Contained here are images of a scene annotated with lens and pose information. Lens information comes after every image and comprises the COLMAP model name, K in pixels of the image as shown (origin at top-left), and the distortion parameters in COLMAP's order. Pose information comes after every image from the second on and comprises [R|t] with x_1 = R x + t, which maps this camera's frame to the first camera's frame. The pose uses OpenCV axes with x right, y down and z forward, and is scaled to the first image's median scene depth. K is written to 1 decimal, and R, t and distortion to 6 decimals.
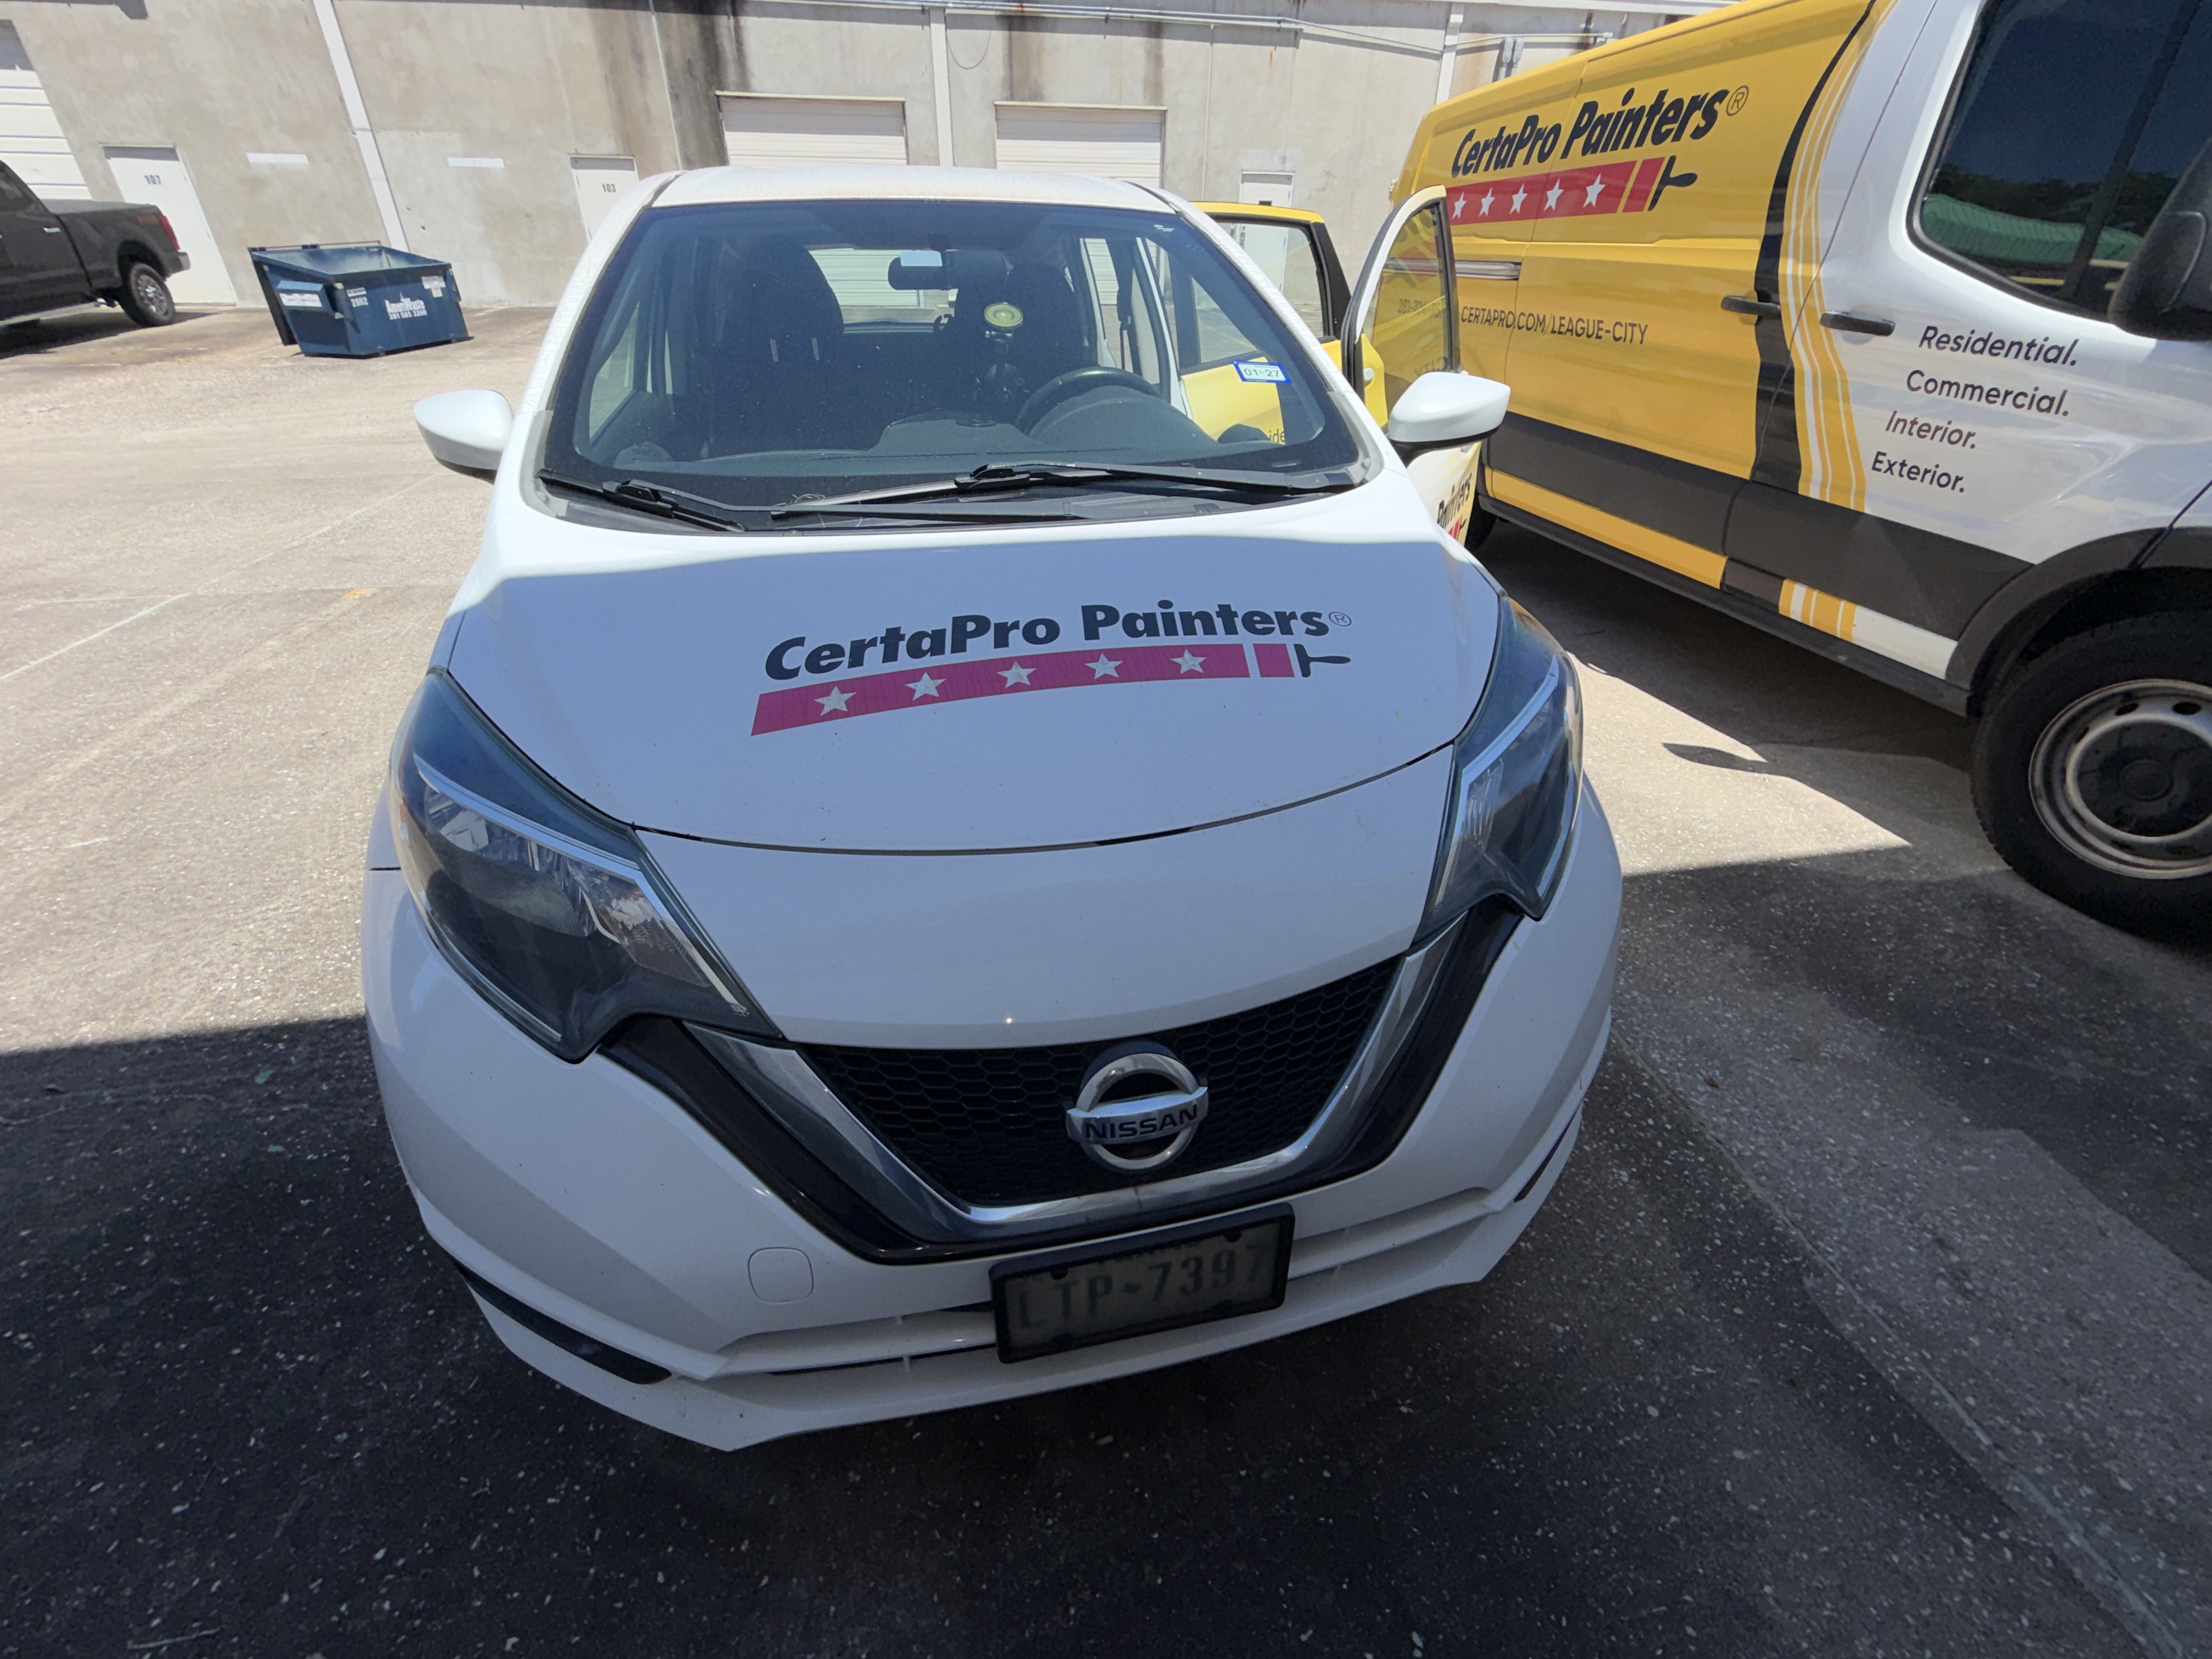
lens RADIAL K [[980.4, 0, 1102.2], [0, 980.4, 828.4], [0, 0, 1]] dist [-0.001266, 0.000270]
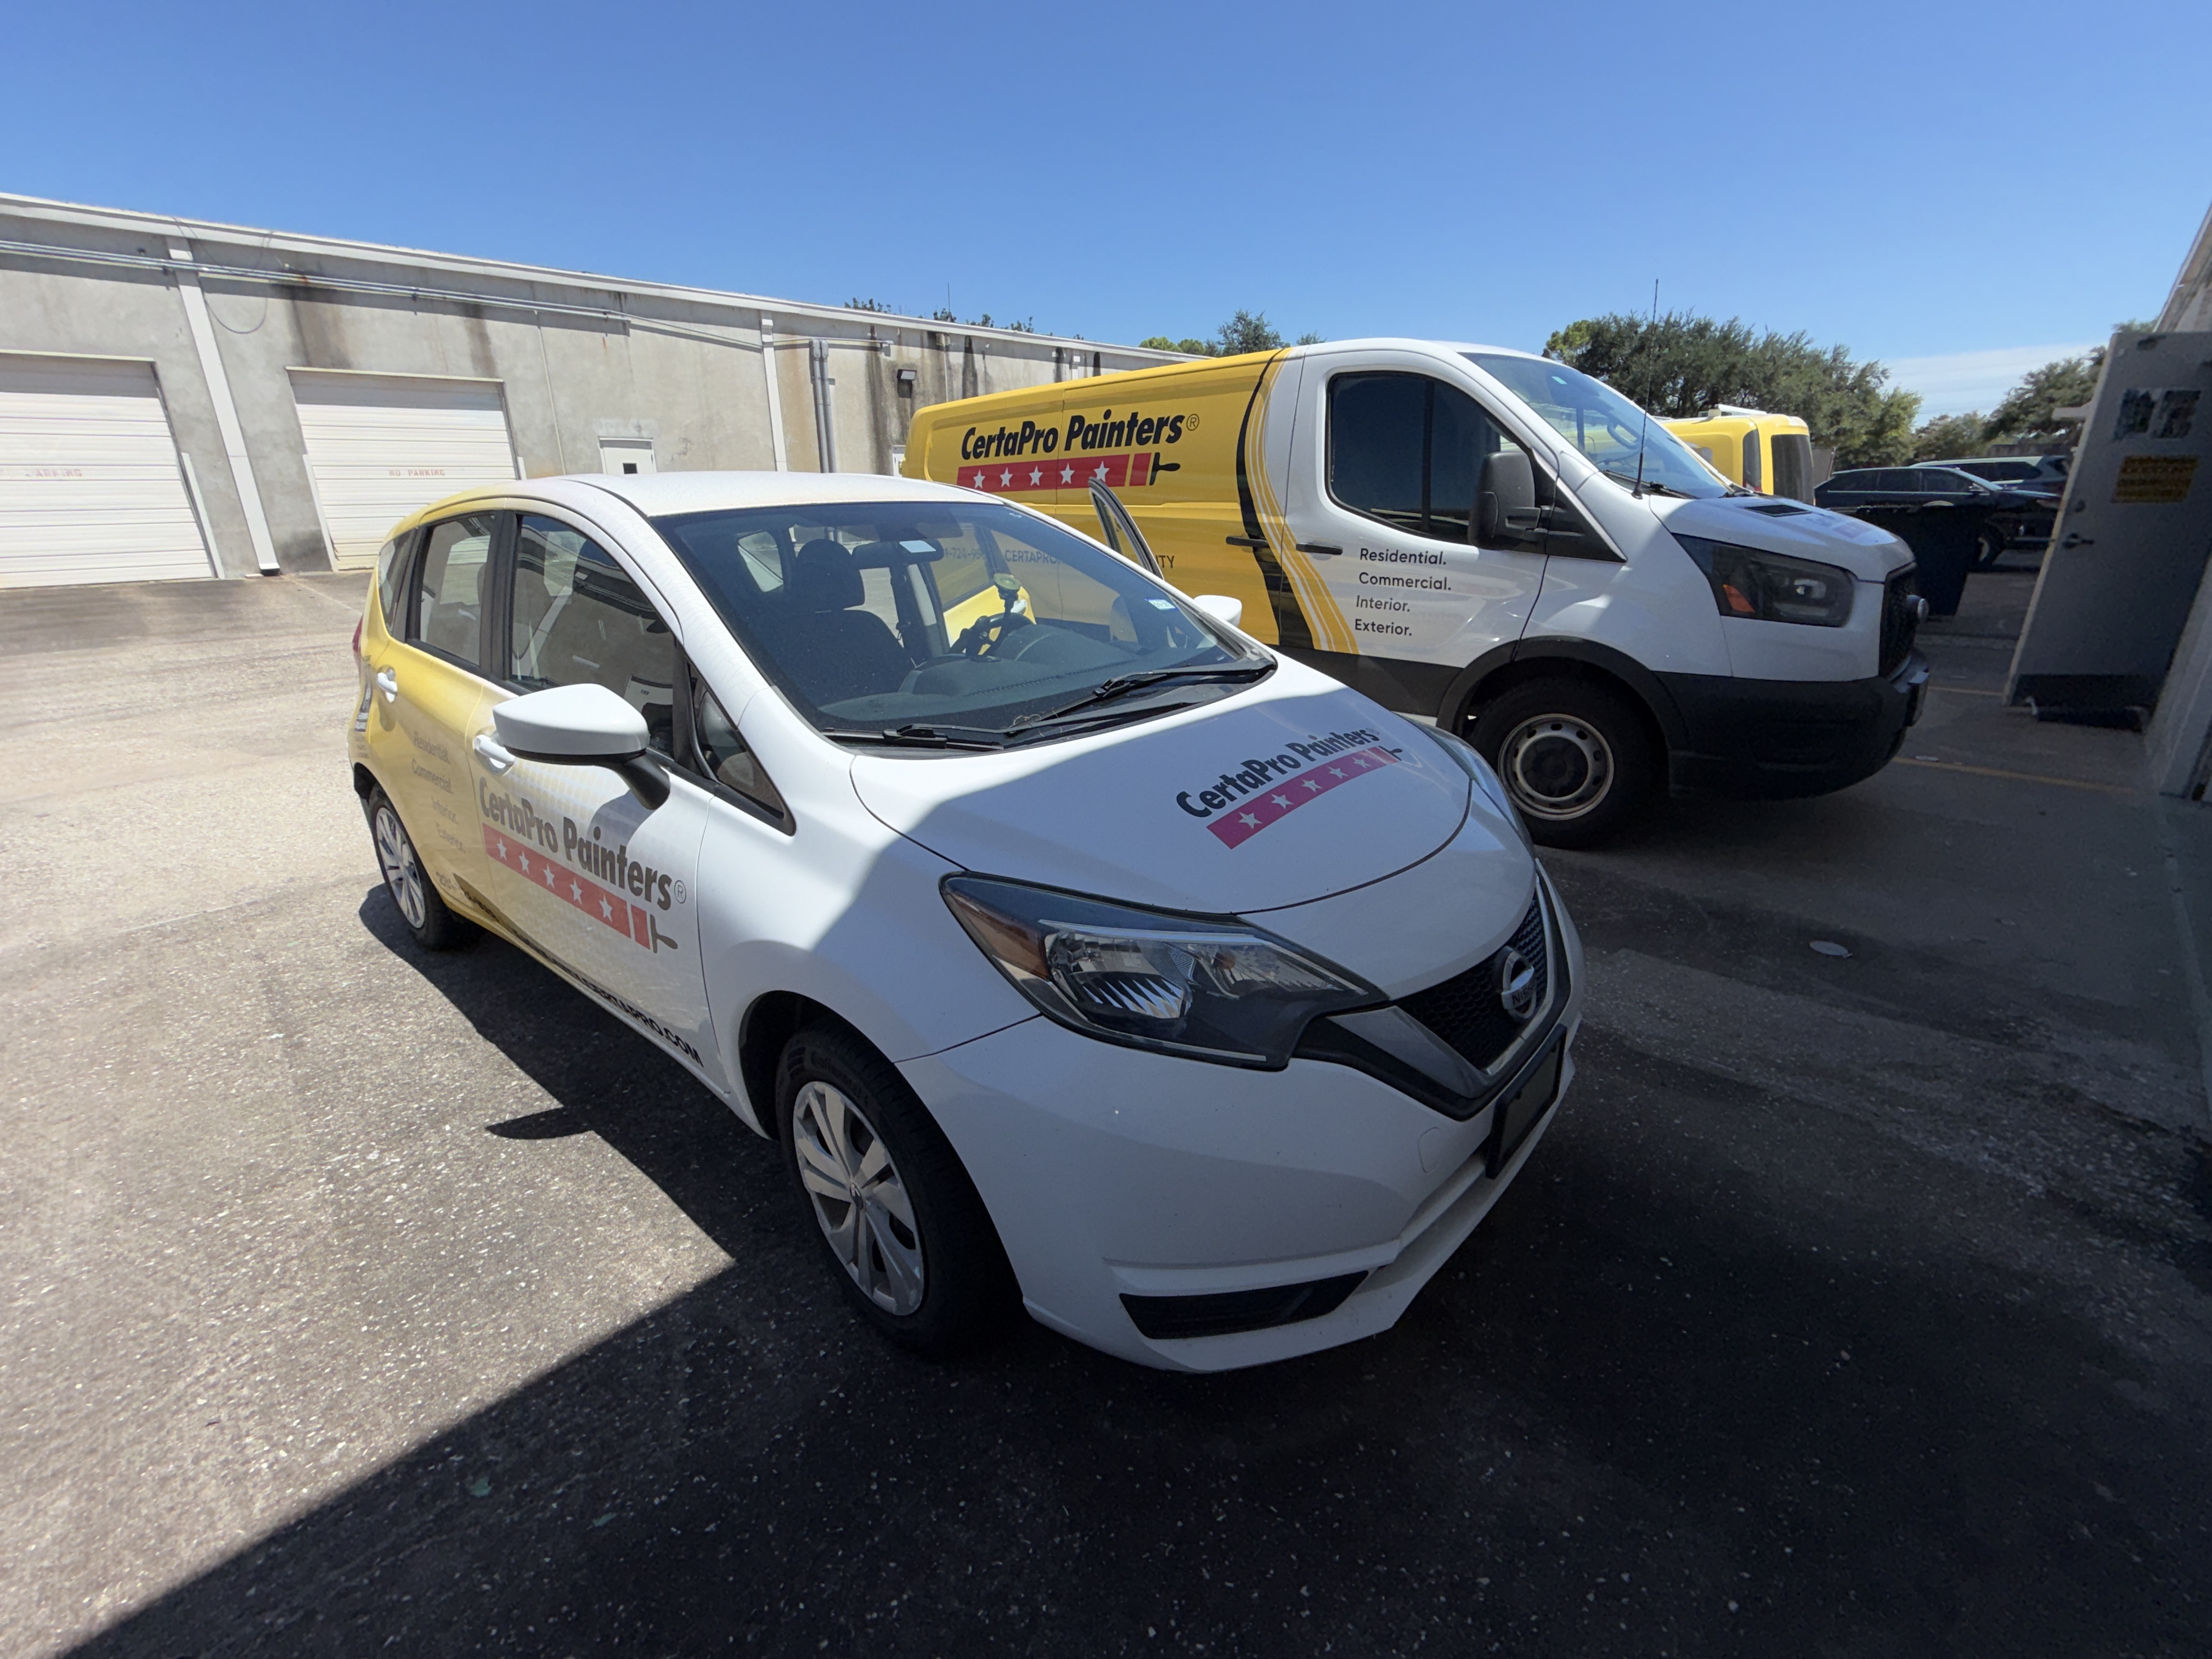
lens RADIAL K [[980.4, 0, 1102.2], [0, 980.4, 828.4], [0, 0, 1]] dist [-0.001266, 0.000270]
pose [[0.809186, -0.210513, 0.548546, -0.425976], [0.318768, 0.941557, -0.108894, -0.007577], [-0.493563, 0.262974, 0.828999, -0.051063]]
